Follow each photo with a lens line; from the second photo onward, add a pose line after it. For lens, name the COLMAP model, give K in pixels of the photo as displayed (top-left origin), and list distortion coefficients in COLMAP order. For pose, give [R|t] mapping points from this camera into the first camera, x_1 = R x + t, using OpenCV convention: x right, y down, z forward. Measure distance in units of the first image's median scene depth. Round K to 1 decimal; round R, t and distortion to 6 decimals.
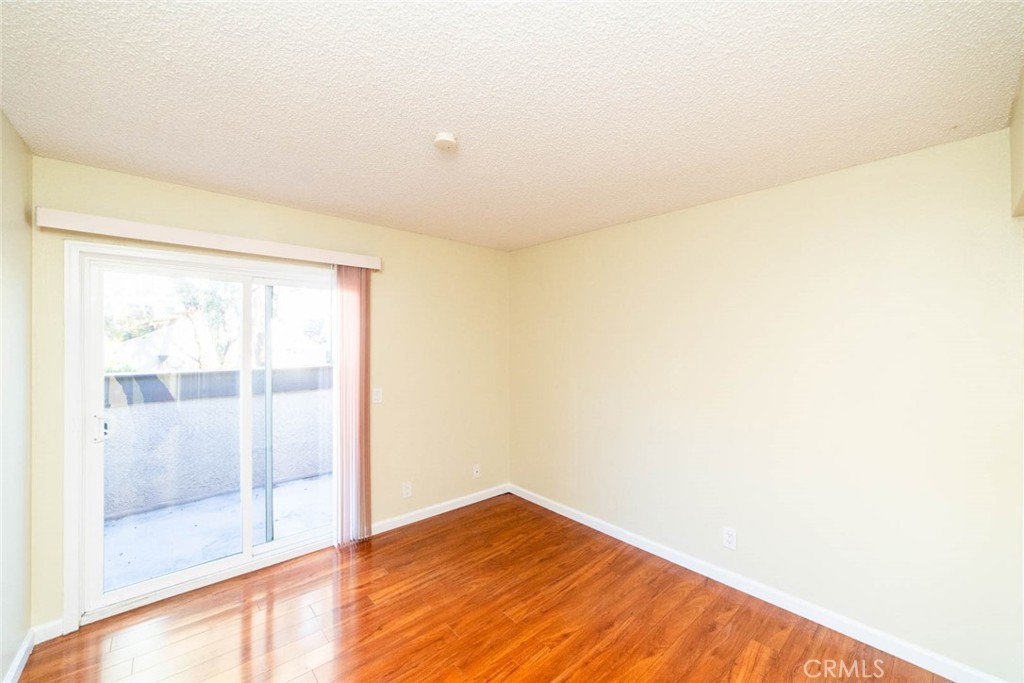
lens RADIAL K [[393.0, 0, 513.9], [0, 393.0, 343.0], [0, 0, 1]] dist [-0.020421, 0.006543]
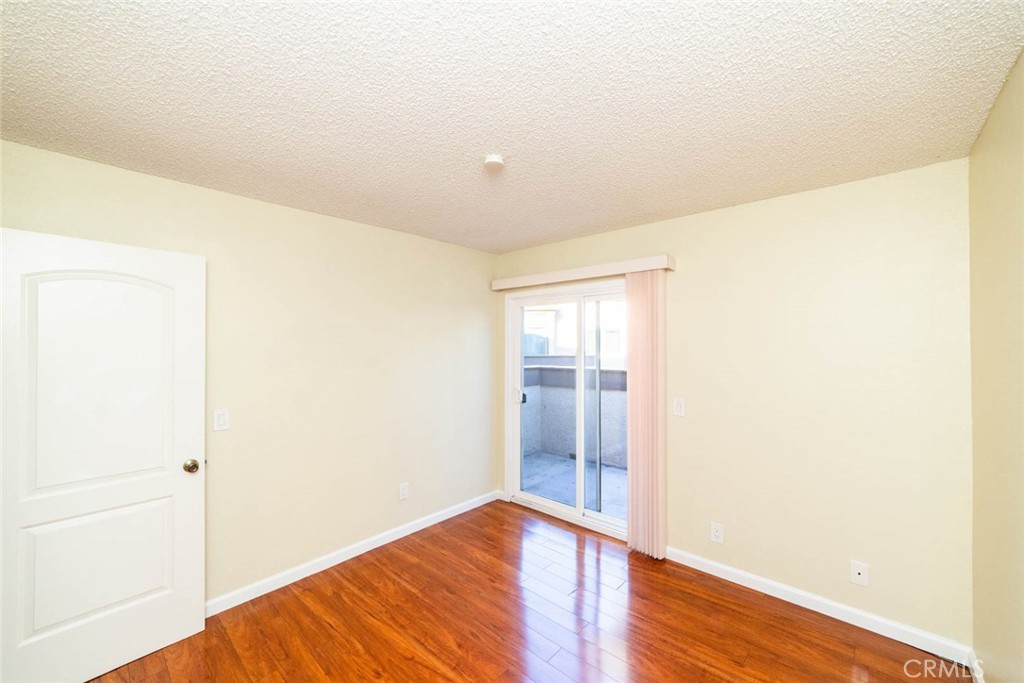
lens RADIAL K [[393.0, 0, 513.9], [0, 393.0, 343.0], [0, 0, 1]] dist [-0.020421, 0.006543]
pose [[0.120678, -0.020382, -0.992482, 0.569097], [-0.012237, 0.999683, -0.022018, 0.015219], [0.992616, 0.014802, 0.120390, 0.591077]]
